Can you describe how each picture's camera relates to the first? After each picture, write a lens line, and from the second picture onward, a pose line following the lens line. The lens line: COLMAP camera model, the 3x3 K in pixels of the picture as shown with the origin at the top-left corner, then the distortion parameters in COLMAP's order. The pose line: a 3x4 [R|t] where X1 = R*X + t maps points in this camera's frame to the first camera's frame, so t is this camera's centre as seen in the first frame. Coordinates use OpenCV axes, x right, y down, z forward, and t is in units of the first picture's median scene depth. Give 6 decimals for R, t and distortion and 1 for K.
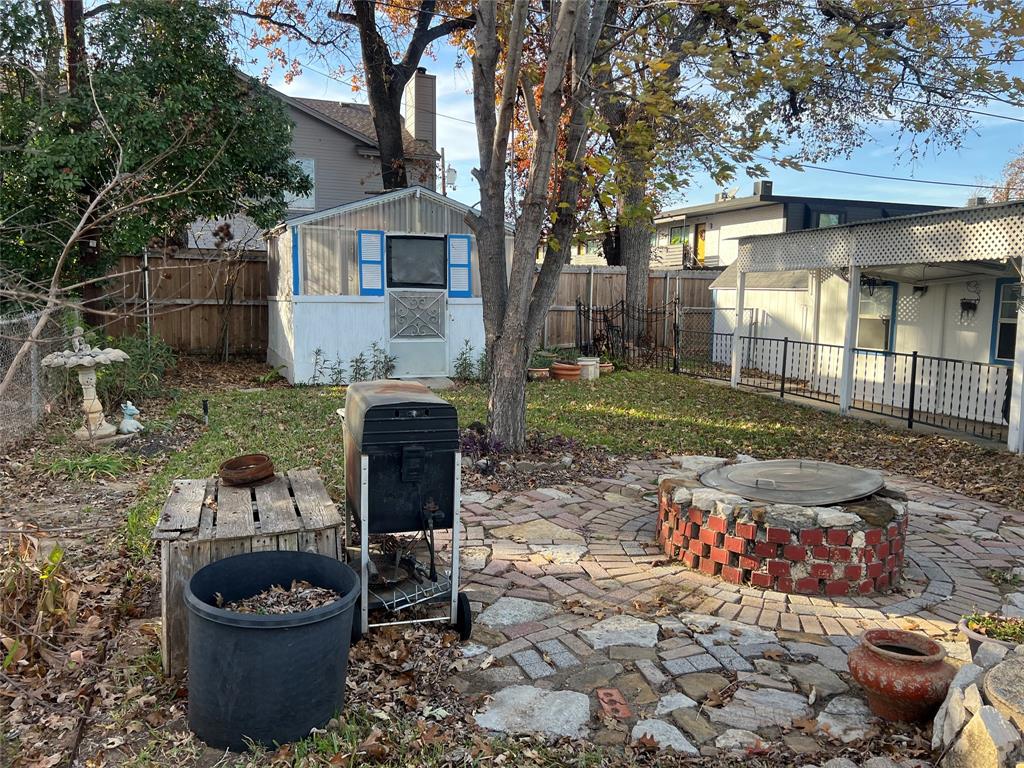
lens RADIAL K [[767.8, 0, 511.7], [0, 767.8, 392.0], [0, 0, 1]] dist [0.078164, -0.096333]
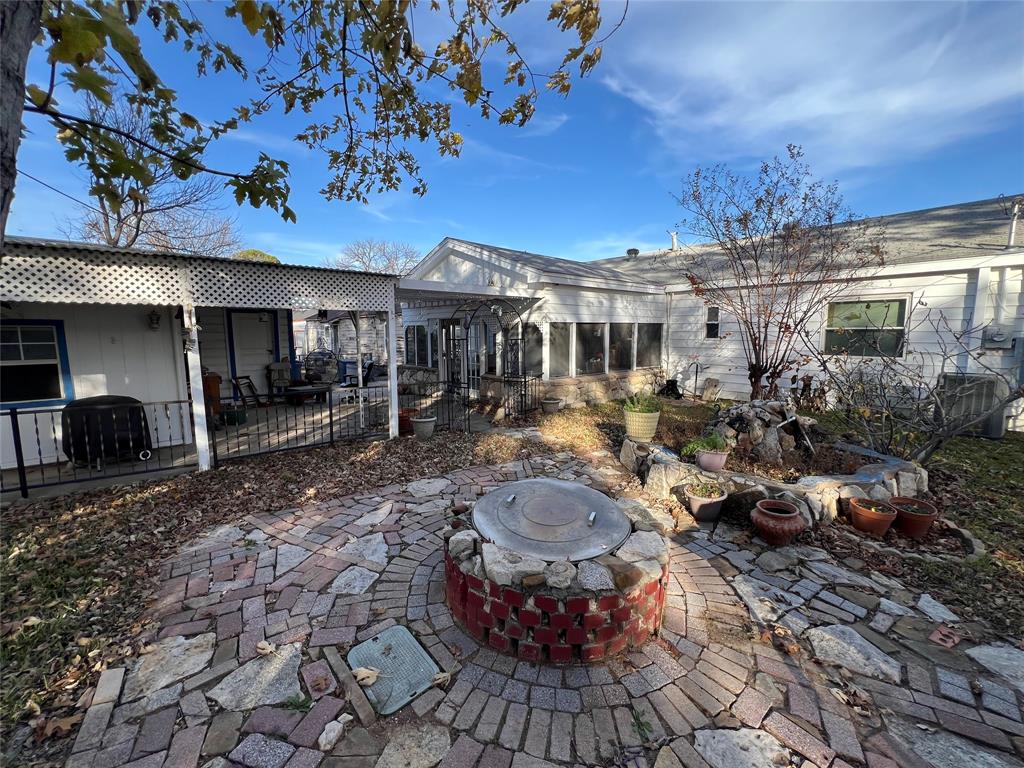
lens RADIAL K [[413.4, 0, 513.8], [0, 413.4, 380.8], [0, 0, 1]] dist [0.000542, -0.000188]
pose [[-0.363746, -0.128640, 0.922573, -0.058372], [0.115835, 0.976484, 0.181828, -0.076280], [-0.924268, 0.173006, -0.340291, 0.501374]]
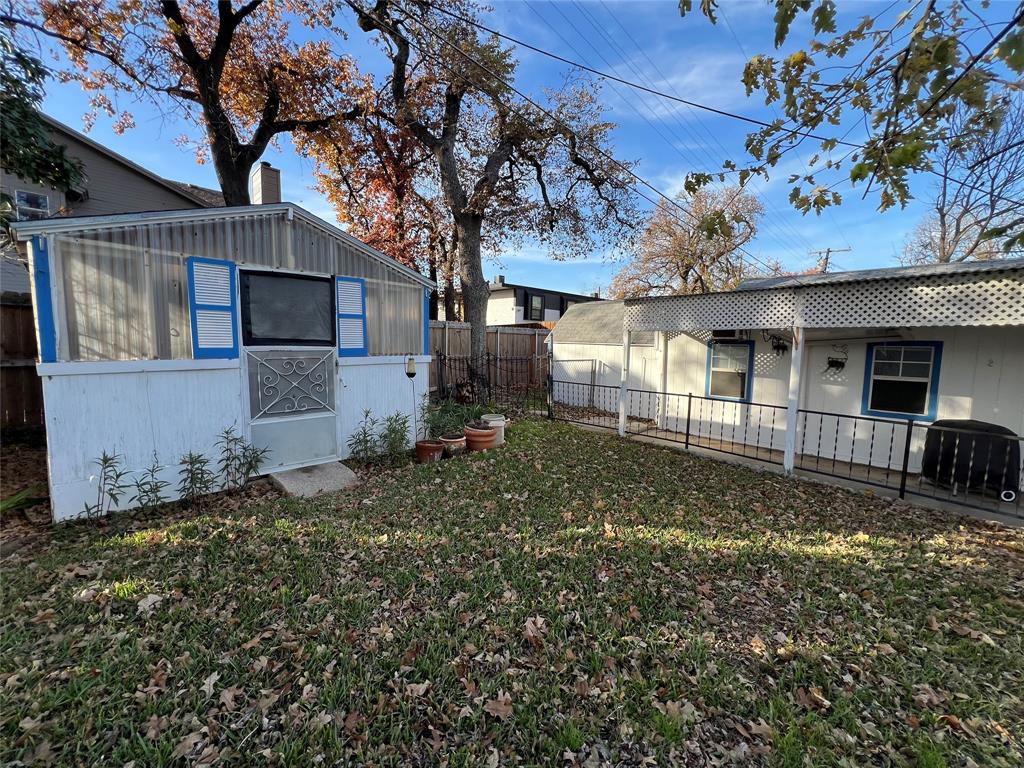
lens RADIAL K [[413.4, 0, 513.8], [0, 413.4, 380.8], [0, 0, 1]] dist [0.000542, -0.000188]
pose [[0.910833, -0.036251, 0.411181, -0.095626], [0.046047, 0.998842, -0.013941, -0.088577], [-0.410199, 0.031632, 0.911447, 0.571353]]
